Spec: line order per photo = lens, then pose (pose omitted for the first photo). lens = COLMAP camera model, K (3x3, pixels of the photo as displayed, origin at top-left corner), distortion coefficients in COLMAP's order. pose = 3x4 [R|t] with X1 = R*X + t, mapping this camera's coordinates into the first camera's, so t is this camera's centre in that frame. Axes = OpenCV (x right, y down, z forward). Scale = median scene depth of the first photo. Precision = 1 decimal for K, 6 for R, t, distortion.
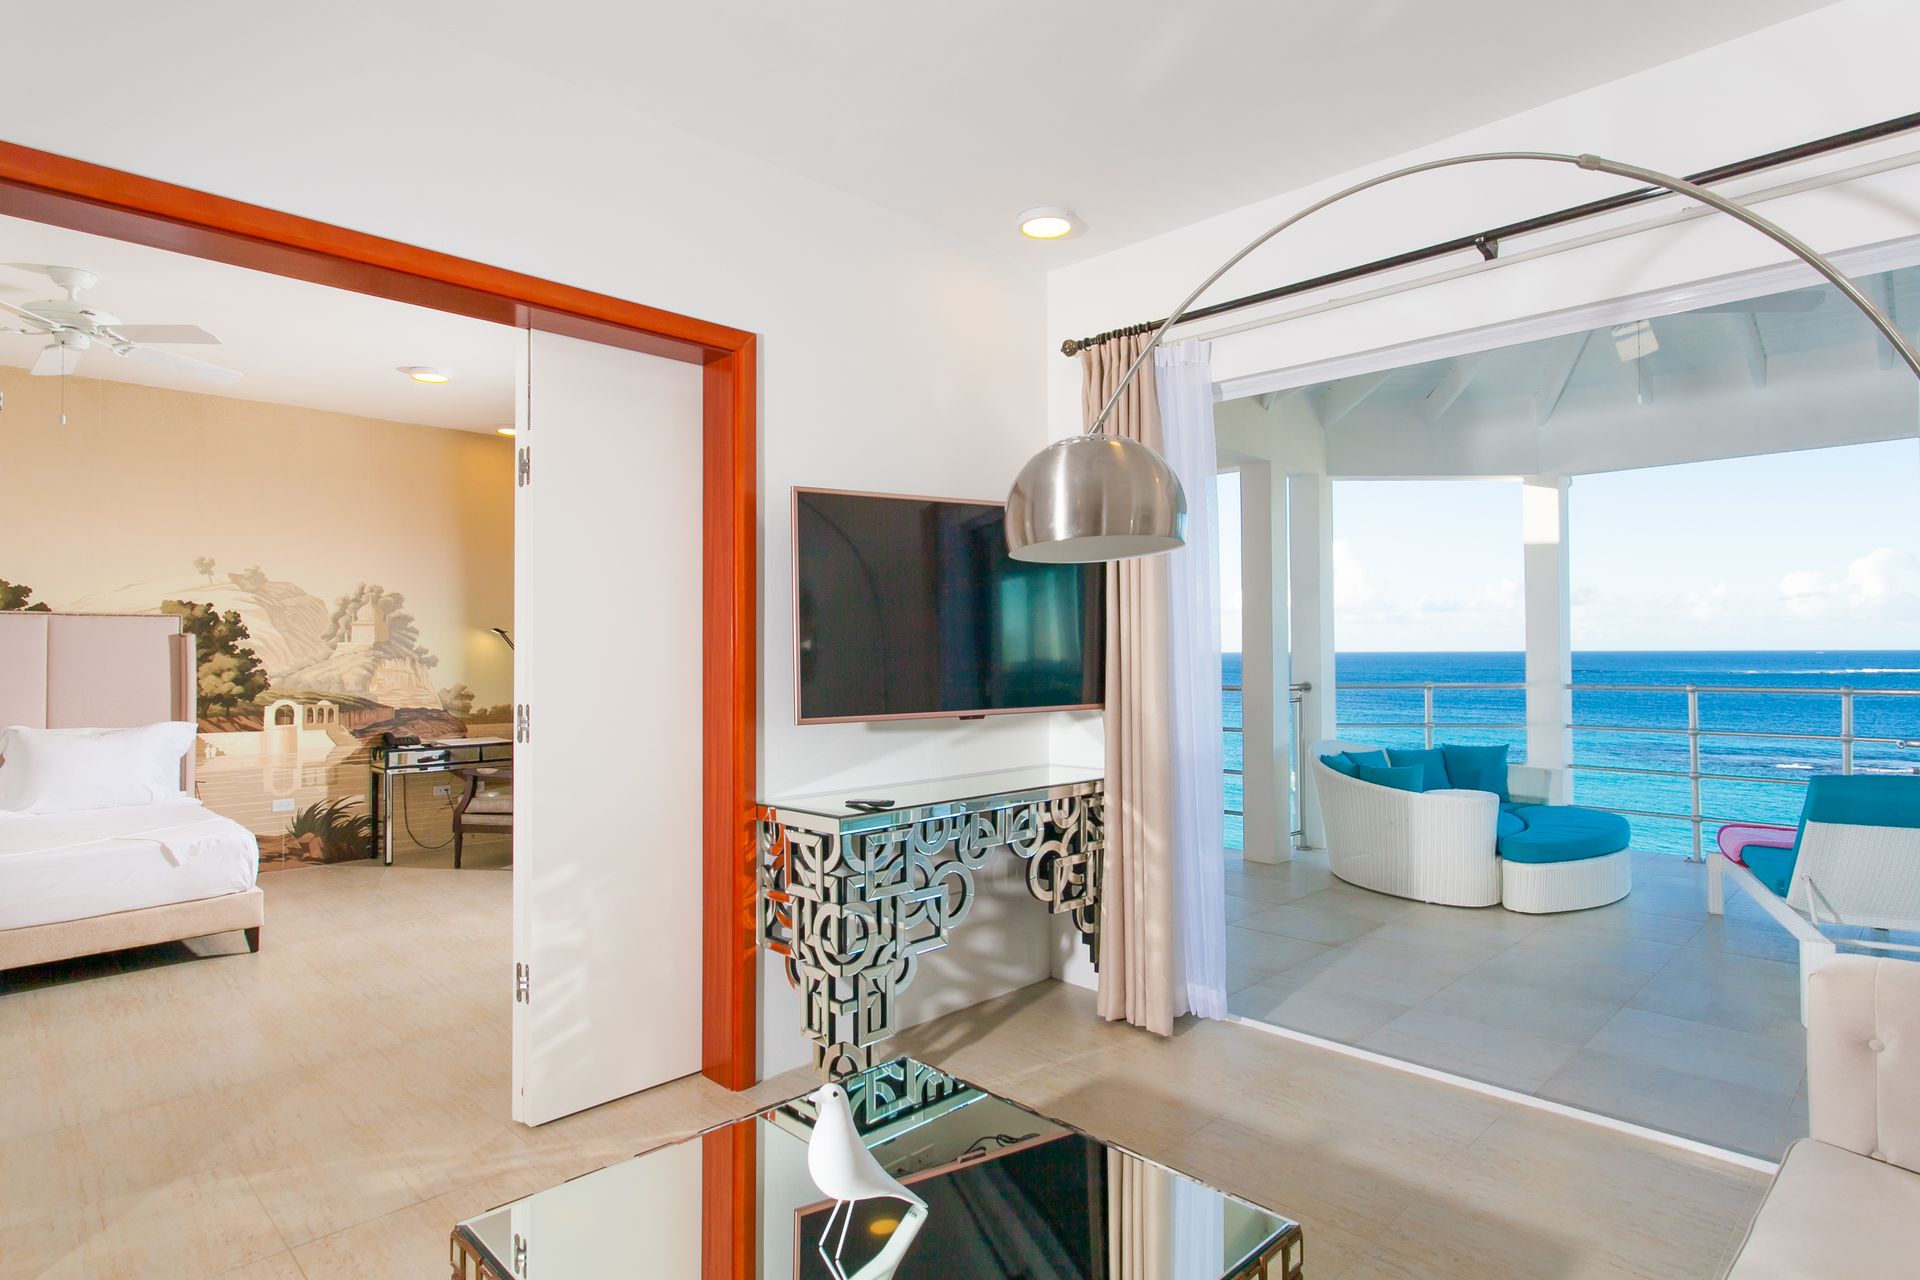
lens RADIAL K [[1041.7, 0, 960.0], [0, 1041.7, 640.0], [0, 0, 1]] dist [0.004227, 0.000573]
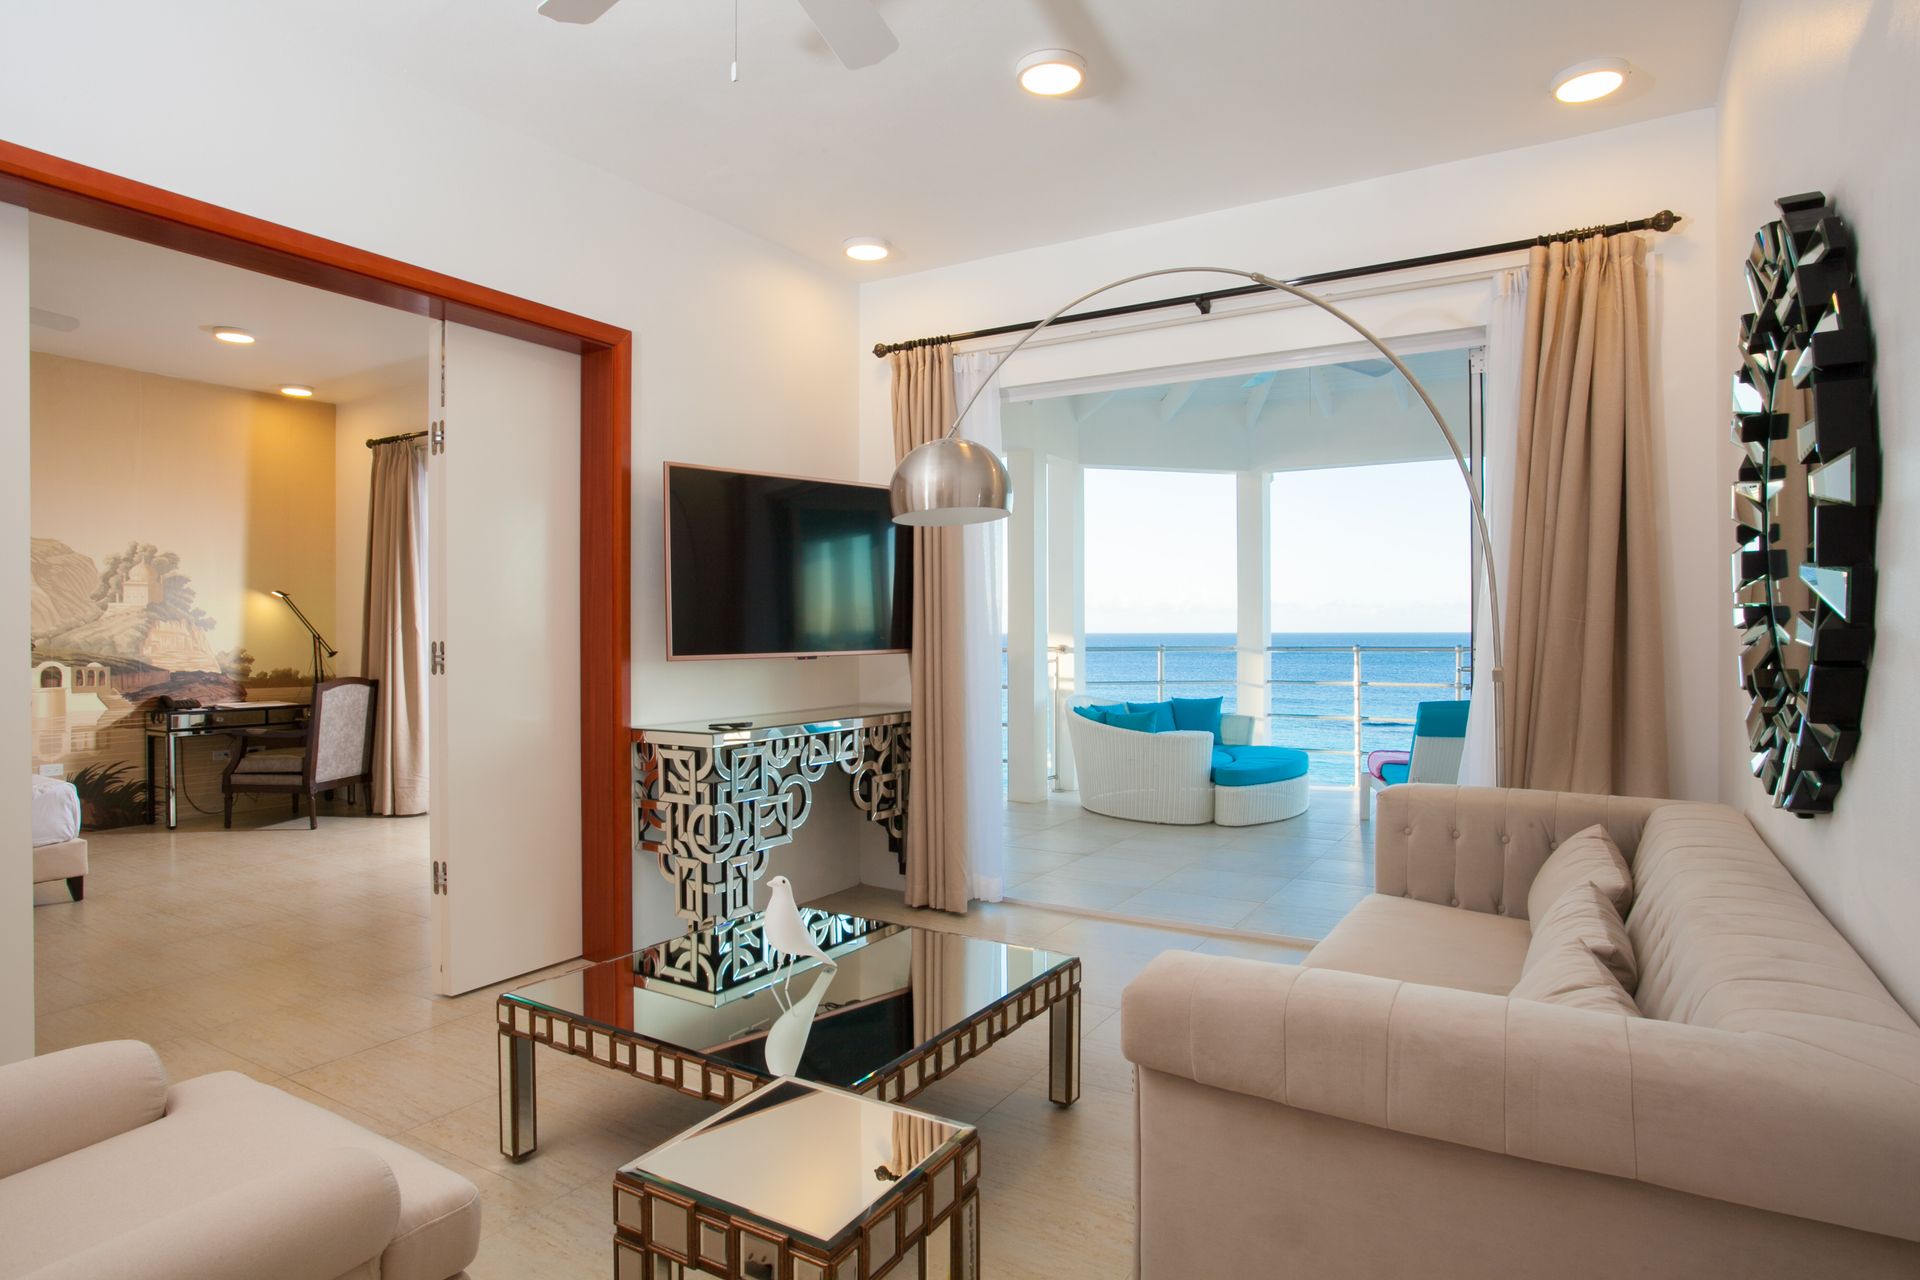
lens RADIAL K [[1071.8, 0, 933.0], [0, 1071.8, 644.6], [0, 0, 1]] dist [-0.015678, 0.000789]
pose [[0.977778, -0.000021, 0.209643, -0.101995], [-0.004780, 0.999738, 0.022396, 0.028892], [-0.209589, -0.022901, 0.977521, -0.232445]]
